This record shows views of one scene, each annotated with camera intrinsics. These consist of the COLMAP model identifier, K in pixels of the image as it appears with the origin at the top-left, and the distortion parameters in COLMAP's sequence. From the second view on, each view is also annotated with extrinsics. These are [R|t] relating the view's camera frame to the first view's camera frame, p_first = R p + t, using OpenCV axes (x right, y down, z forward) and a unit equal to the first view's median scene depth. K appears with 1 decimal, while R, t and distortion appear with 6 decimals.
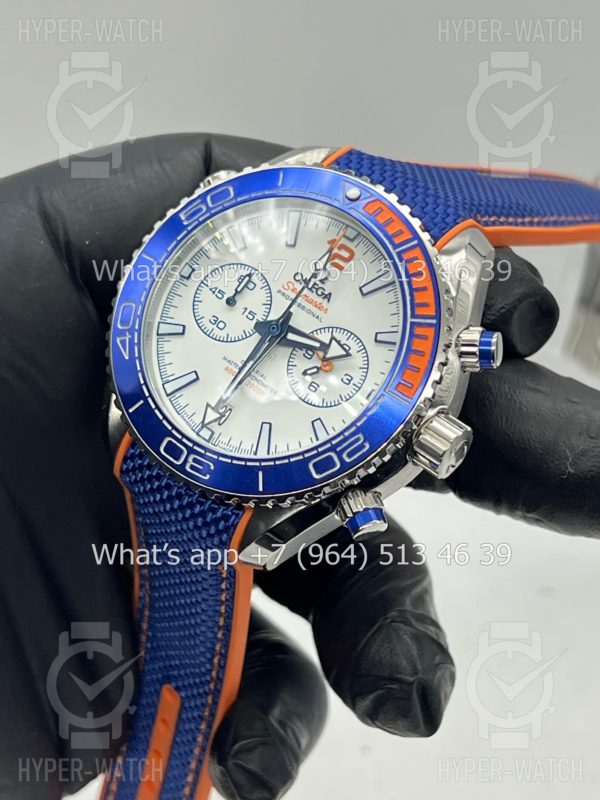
lens RADIAL K [[1929.4, 0, 293.5], [0, 1929.4, 397.6], [0, 0, 1]] dist [0.349409, 0.000000]
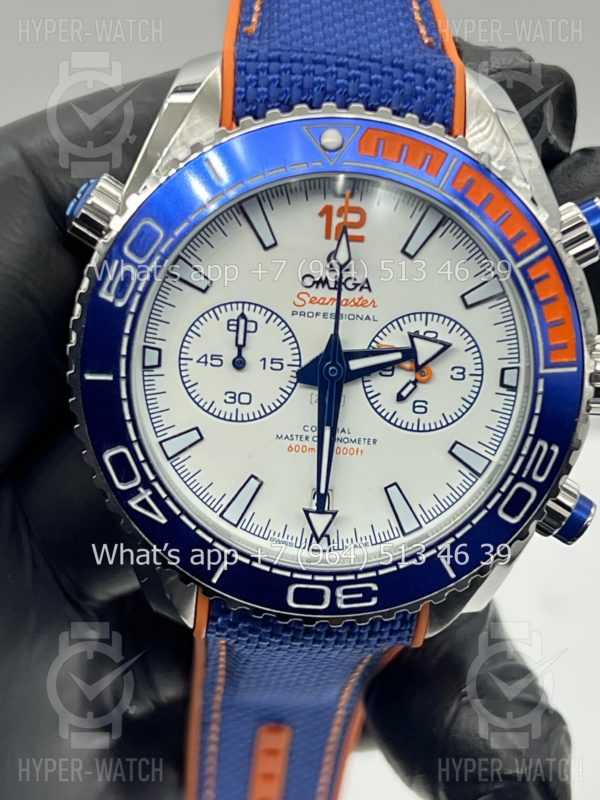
lens RADIAL K [[1929.4, 0, 305.5], [0, 1929.4, 402.1], [0, 0, 1]] dist [0.349409, 0.000000]
pose [[0.775313, -0.582682, 0.243661, -0.191150], [0.447878, 0.779256, 0.438367, -0.331943], [-0.445303, -0.230741, 0.865138, 0.408413]]
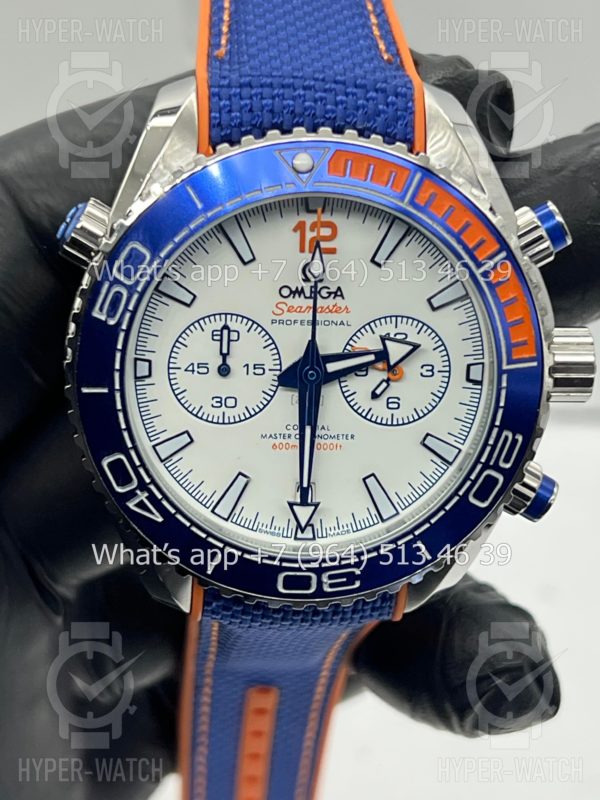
lens RADIAL K [[1929.4, 0, 294.8], [0, 1929.4, 396.7], [0, 0, 1]] dist [0.349409, 0.000000]
pose [[0.746789, -0.623686, 0.230913, -0.190670], [0.468551, 0.739805, 0.482855, -0.388957], [-0.471981, -0.252397, 0.844707, 0.377050]]
